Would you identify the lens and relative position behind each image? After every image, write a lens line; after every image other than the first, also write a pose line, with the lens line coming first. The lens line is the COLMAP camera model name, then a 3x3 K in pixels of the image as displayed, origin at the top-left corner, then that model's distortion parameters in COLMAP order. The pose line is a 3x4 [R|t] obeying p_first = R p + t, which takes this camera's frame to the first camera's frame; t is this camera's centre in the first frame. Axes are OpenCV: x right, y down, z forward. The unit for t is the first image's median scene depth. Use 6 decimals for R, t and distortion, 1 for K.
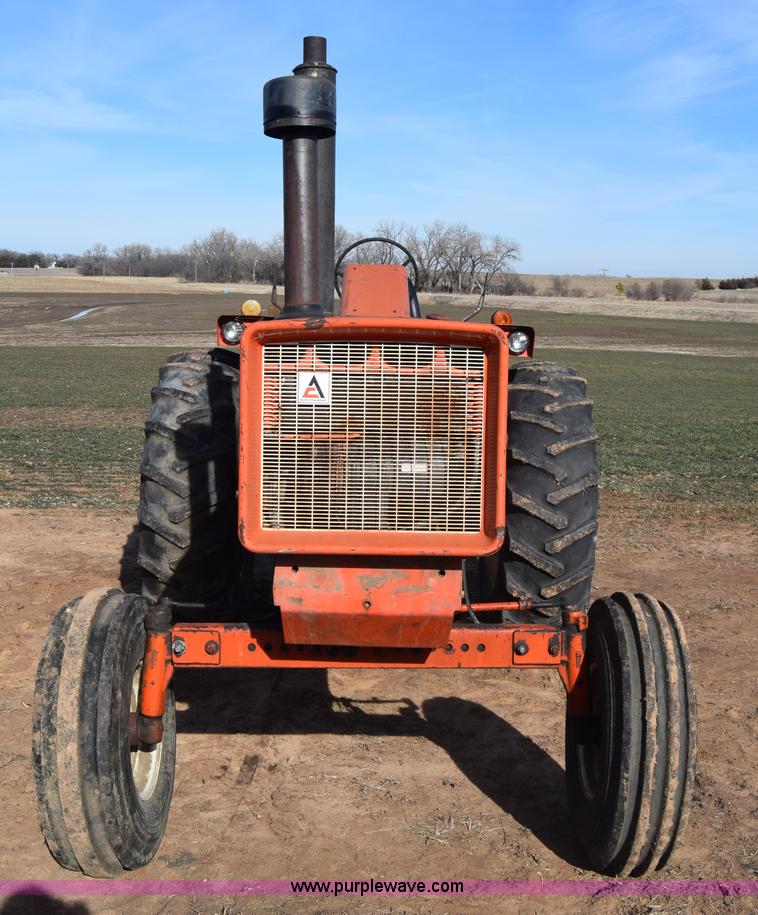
lens RADIAL K [[1100.3, 0, 378.1], [0, 1100.3, 438.5], [0, 0, 1]] dist [-0.066448, -0.036666]
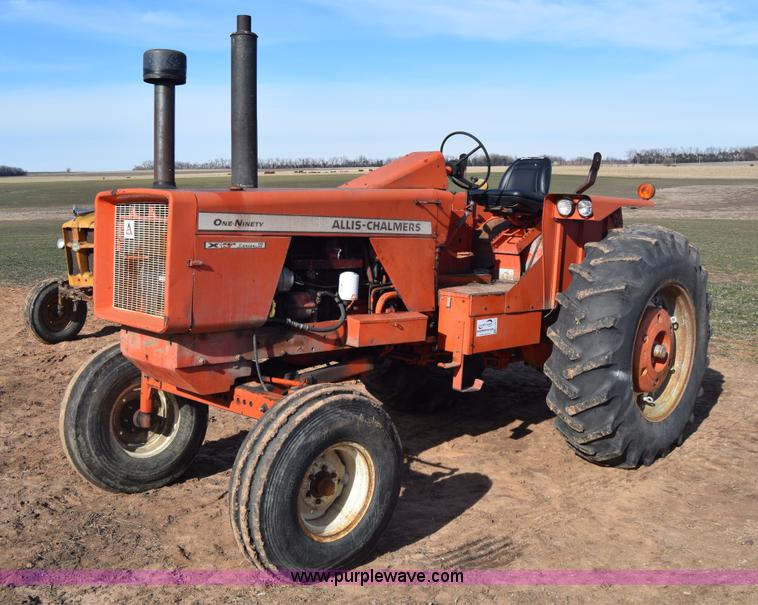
lens RADIAL K [[801.1, 0, 379.3], [0, 801.1, 287.7], [0, 0, 1]] dist [0.001544, -0.497770]
pose [[0.705881, 0.065984, -0.705251, 0.638310], [-0.066189, 0.997440, 0.027074, -0.007591], [0.705232, 0.027569, 0.708441, 0.216057]]
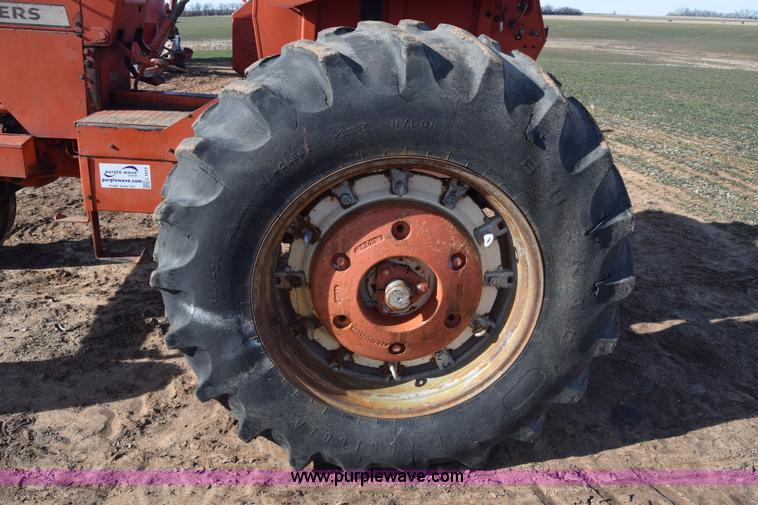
lens RADIAL K [[590.6, 0, 379.0], [0, 590.6, 252.5], [0, 0, 1]] dist [-0.097256, 0.040412]
pose [[0.056227, 0.355310, -0.933056, 0.519607], [-0.143512, 0.927706, 0.344624, -0.070778], [0.988050, 0.114527, 0.103154, 1.107846]]
